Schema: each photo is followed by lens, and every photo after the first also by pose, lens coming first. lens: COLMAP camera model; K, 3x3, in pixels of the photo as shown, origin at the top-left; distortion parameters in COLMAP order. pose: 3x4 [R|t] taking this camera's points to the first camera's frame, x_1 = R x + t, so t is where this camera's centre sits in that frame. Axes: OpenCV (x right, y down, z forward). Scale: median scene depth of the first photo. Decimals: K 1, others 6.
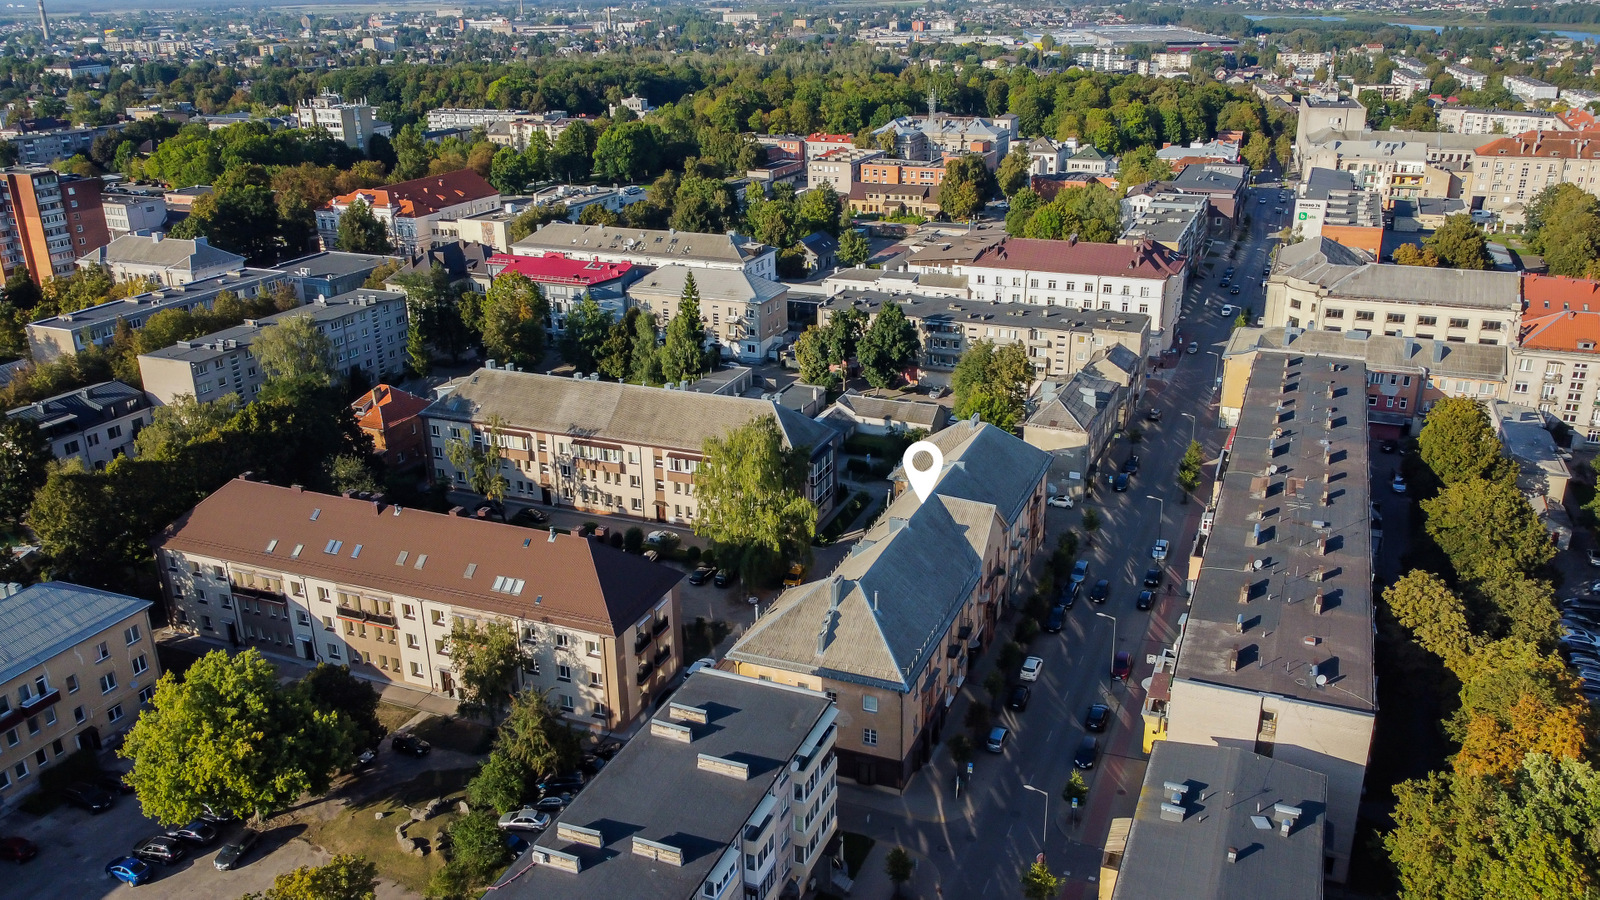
lens RADIAL K [[1281.6, 0, 800.0], [0, 1281.6, 450.0], [0, 0, 1]] dist [0.008974, -0.011010]
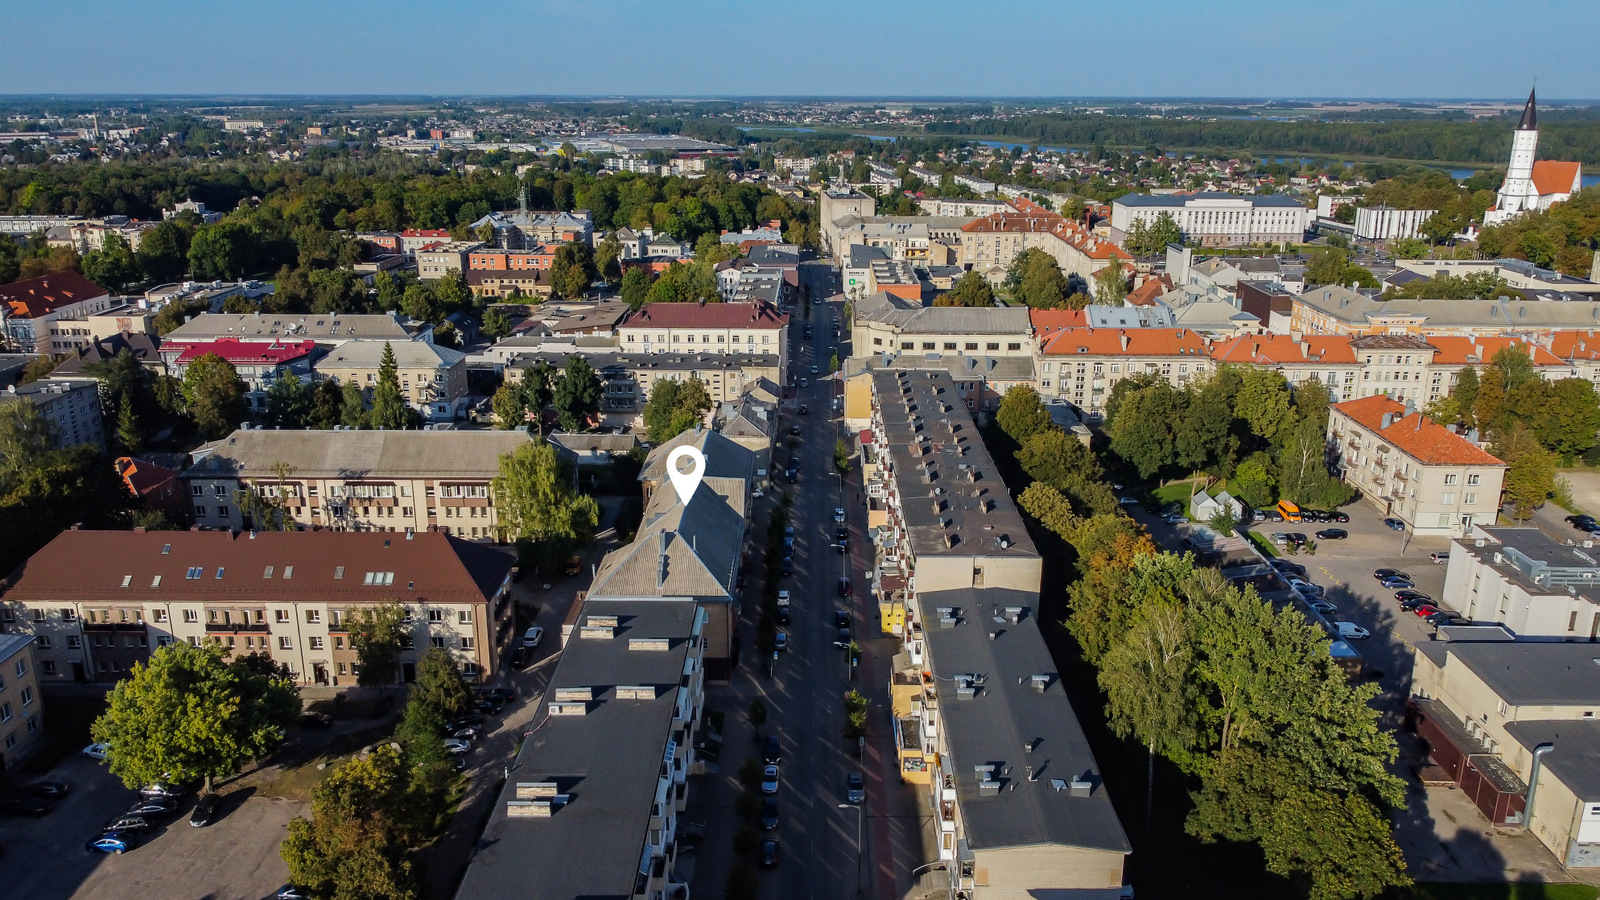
lens RADIAL K [[1281.6, 0, 800.0], [0, 1281.6, 450.0], [0, 0, 1]] dist [0.008974, -0.011010]
pose [[0.923961, -0.087714, 0.372294, -0.182697], [0.117151, 0.991468, -0.057152, 0.061588], [-0.364104, 0.096421, 0.926354, -0.162172]]
